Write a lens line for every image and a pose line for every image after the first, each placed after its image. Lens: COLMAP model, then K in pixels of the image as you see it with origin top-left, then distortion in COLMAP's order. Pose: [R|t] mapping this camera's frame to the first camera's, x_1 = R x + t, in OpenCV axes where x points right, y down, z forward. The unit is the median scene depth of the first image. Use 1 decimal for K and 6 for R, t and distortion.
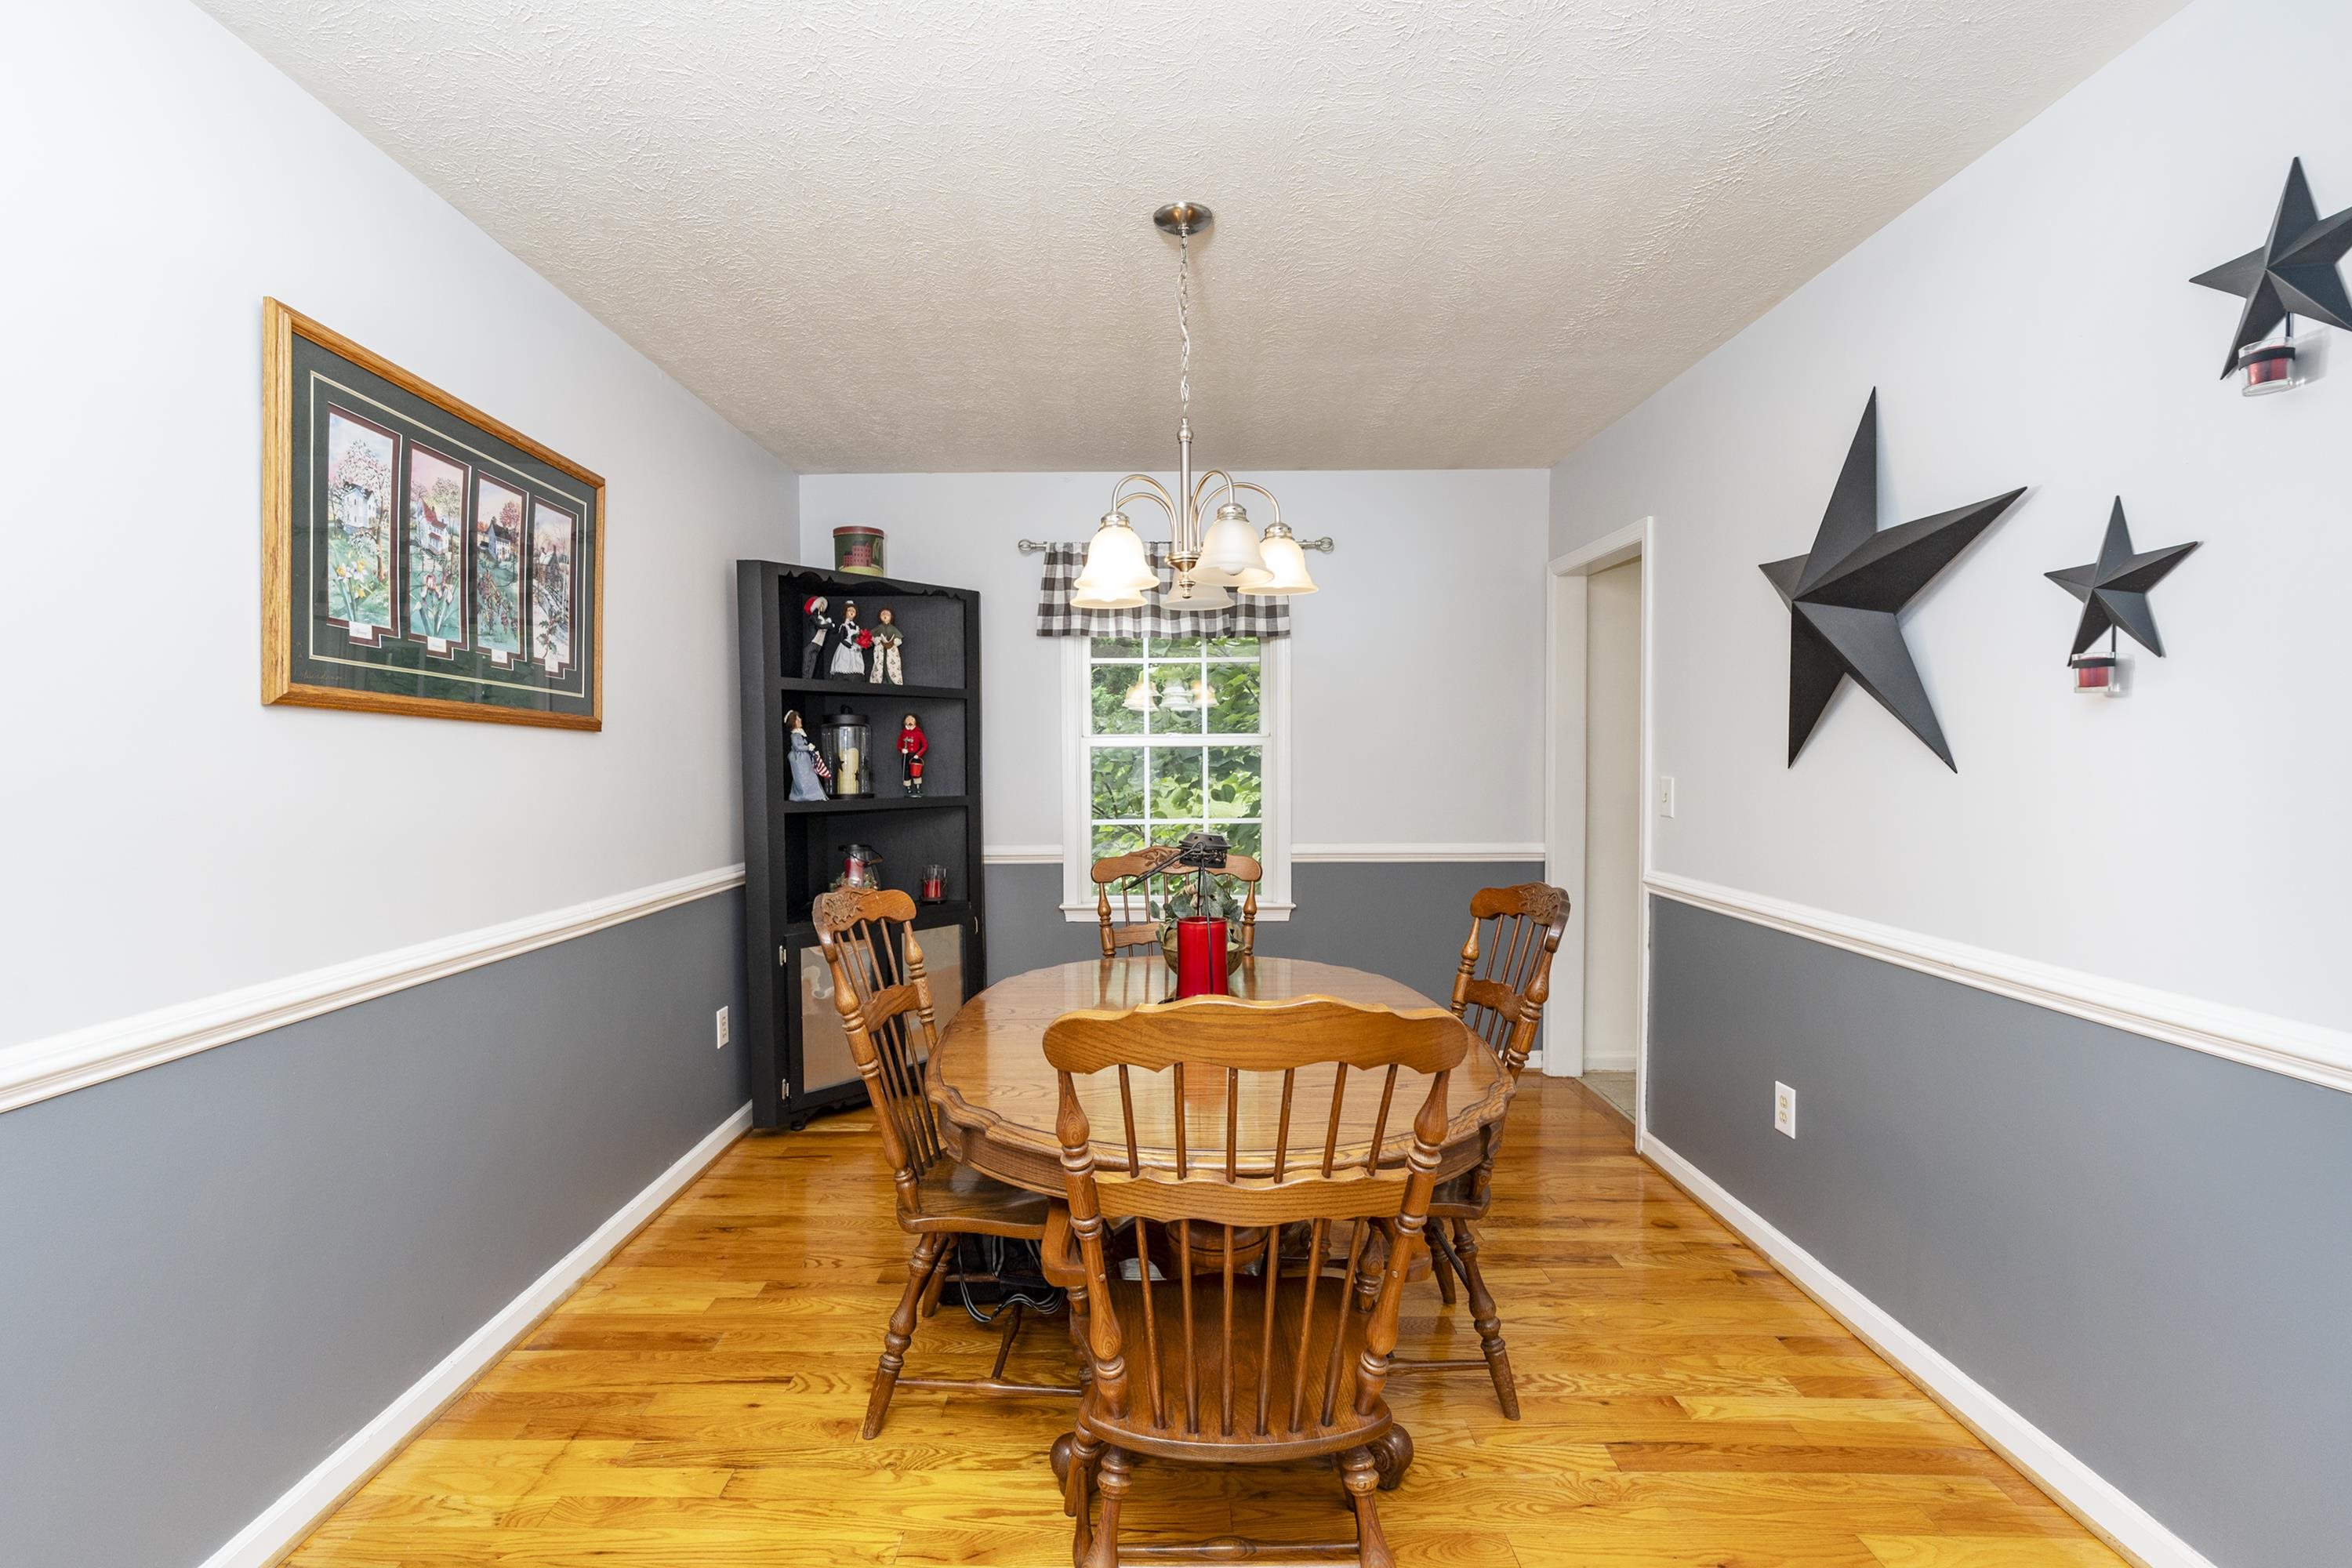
lens RADIAL K [[1074.9, 0, 1160.2], [0, 1074.9, 780.3], [0, 0, 1]] dist [-0.001524, 0.001821]
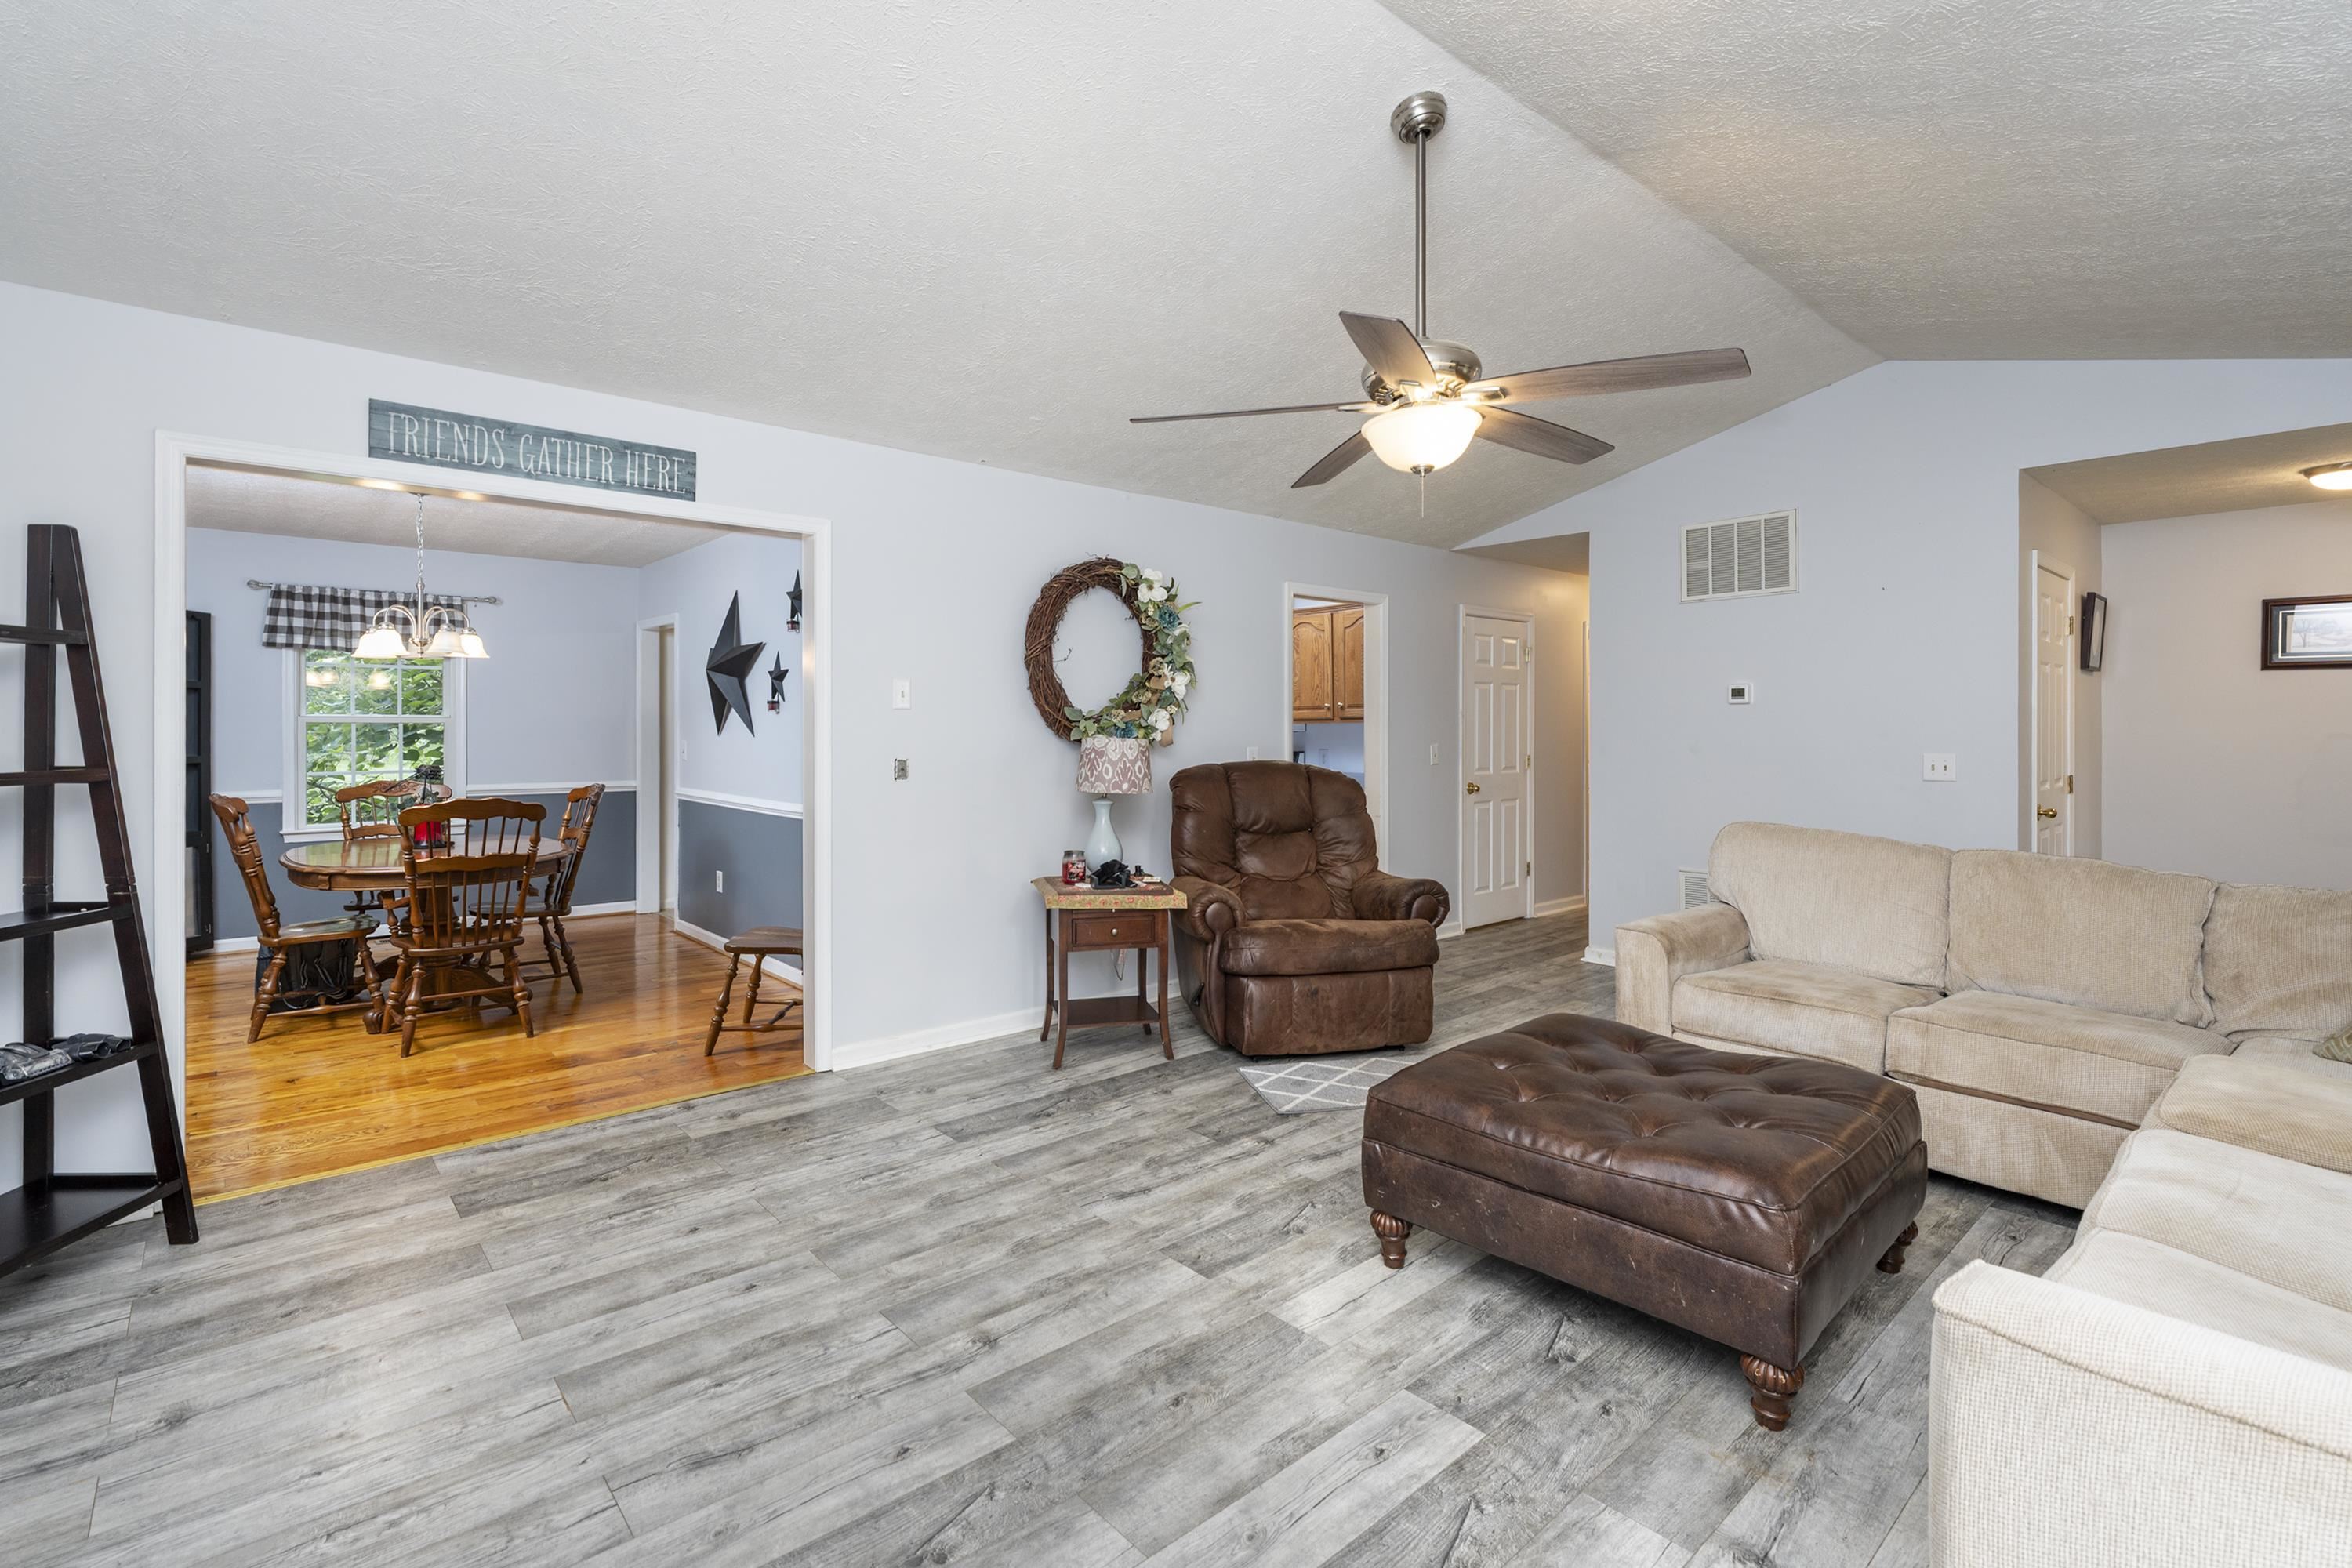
lens RADIAL K [[1074.9, 0, 1155.1], [0, 1074.9, 723.8], [0, 0, 1]] dist [-0.001524, 0.001821]
pose [[0.759134, 0.009106, 0.650870, -0.257632], [0.011167, 0.999573, -0.027009, 0.041720], [-0.650838, 0.027772, 0.758709, -1.595653]]
